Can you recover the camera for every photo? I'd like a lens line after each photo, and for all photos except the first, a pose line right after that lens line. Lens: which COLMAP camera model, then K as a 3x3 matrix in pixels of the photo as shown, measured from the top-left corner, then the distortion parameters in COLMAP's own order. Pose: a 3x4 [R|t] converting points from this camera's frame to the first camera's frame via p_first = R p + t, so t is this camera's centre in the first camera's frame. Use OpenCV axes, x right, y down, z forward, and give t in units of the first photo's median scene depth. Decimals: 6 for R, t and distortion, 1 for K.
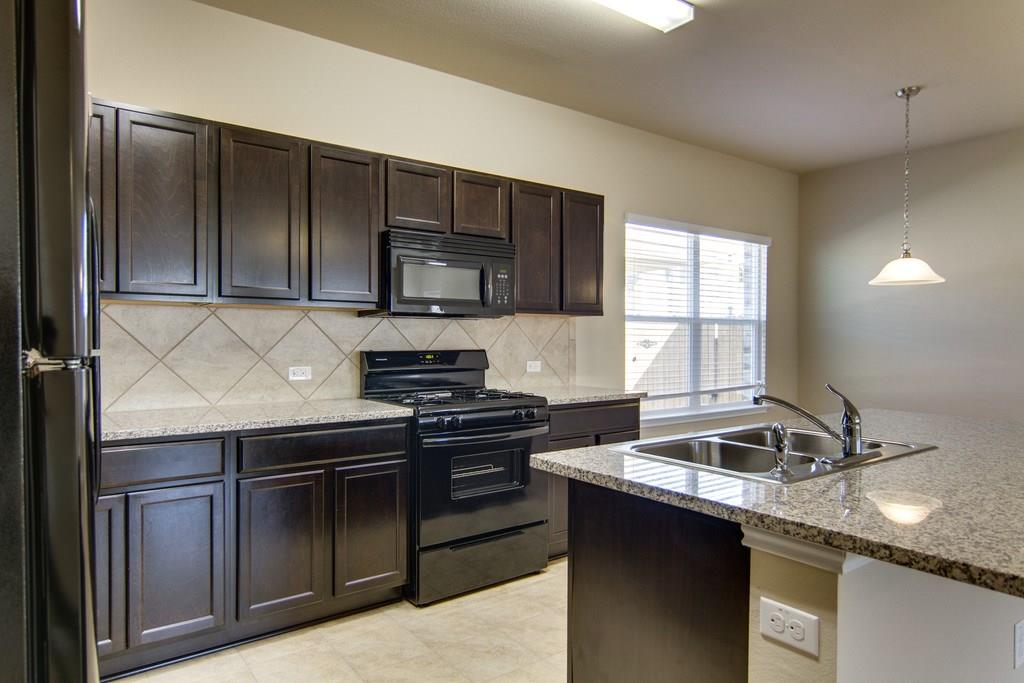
lens RADIAL K [[658.7, 0, 512.0], [0, 658.7, 341.5], [0, 0, 1]] dist [0.001343, 0.000472]
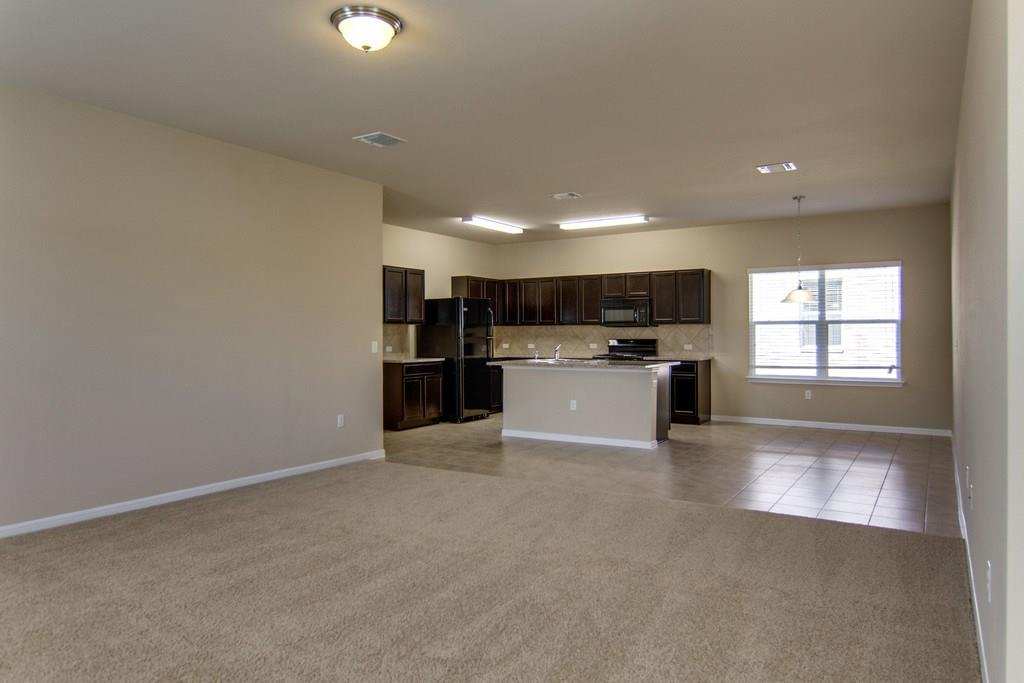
lens RADIAL K [[658.7, 0, 512.0], [0, 658.7, 341.5], [0, 0, 1]] dist [0.001343, 0.000472]
pose [[0.347908, 0.006513, -0.937506, 1.924308], [0.001351, 0.999971, 0.007448, 0.002246], [0.937528, -0.003858, 0.347889, -0.347653]]
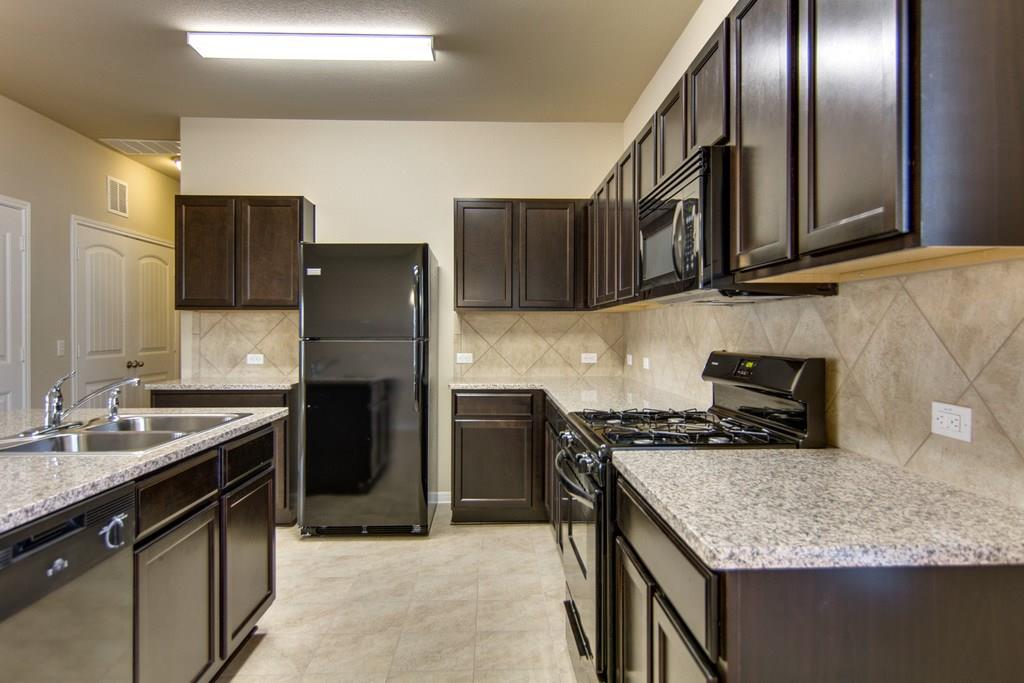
lens RADIAL K [[638.6, 0, 517.2], [0, 638.6, 342.9], [0, 0, 1]] dist [-0.004776, -0.000992]
pose [[-0.566701, 0.014068, -0.823803, 0.413410], [-0.002151, 0.999826, 0.018553, -0.006641], [0.823921, 0.012286, -0.566572, 0.993422]]
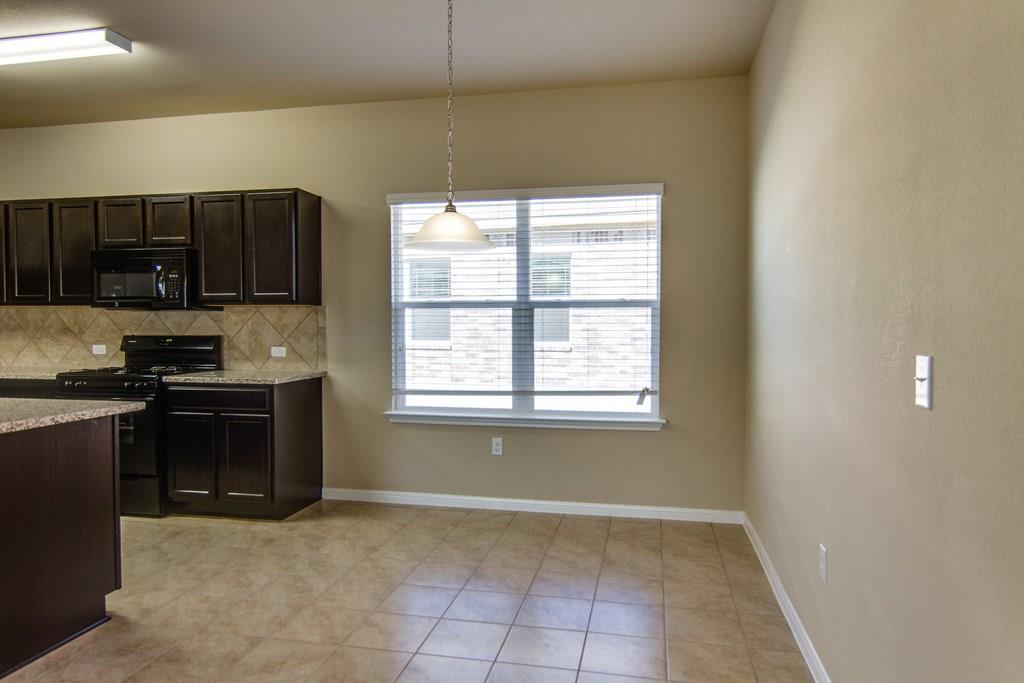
lens RADIAL K [[658.7, 0, 512.0], [0, 658.7, 341.5], [0, 0, 1]] dist [0.001343, 0.000472]
pose [[0.657073, 0.019142, -0.753584, 1.120606], [-0.002736, 0.999732, 0.023009, -0.005866], [0.753822, -0.013057, 0.656949, 0.562185]]
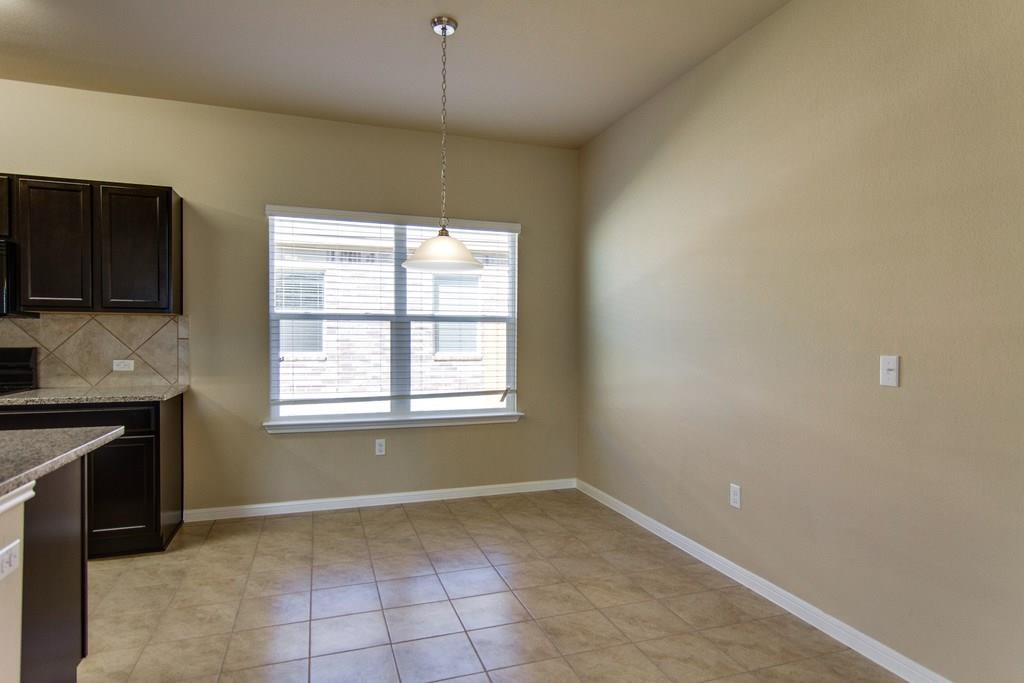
lens RADIAL K [[574.9, 0, 509.7], [0, 574.9, 342.8], [0, 0, 1]] dist [0.000977, 0.001536]
pose [[0.950791, 0.007304, -0.309746, 0.846736], [-0.005315, 0.999959, 0.007265, -0.005159], [0.309786, -0.005261, 0.950792, 0.354135]]
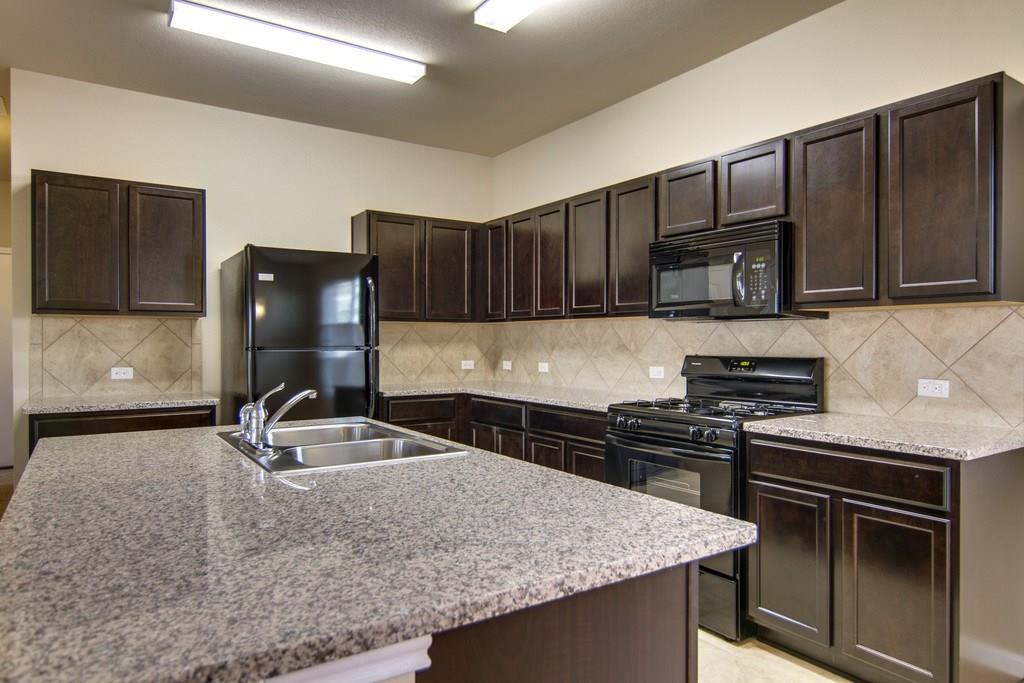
lens RADIAL K [[638.6, 0, 517.2], [0, 638.6, 342.9], [0, 0, 1]] dist [-0.004776, -0.000992]
pose [[-0.053687, 0.002640, -0.998554, 0.654270], [-0.002761, 0.999992, 0.002792, -0.005849], [0.998554, 0.002907, -0.053679, 0.632034]]
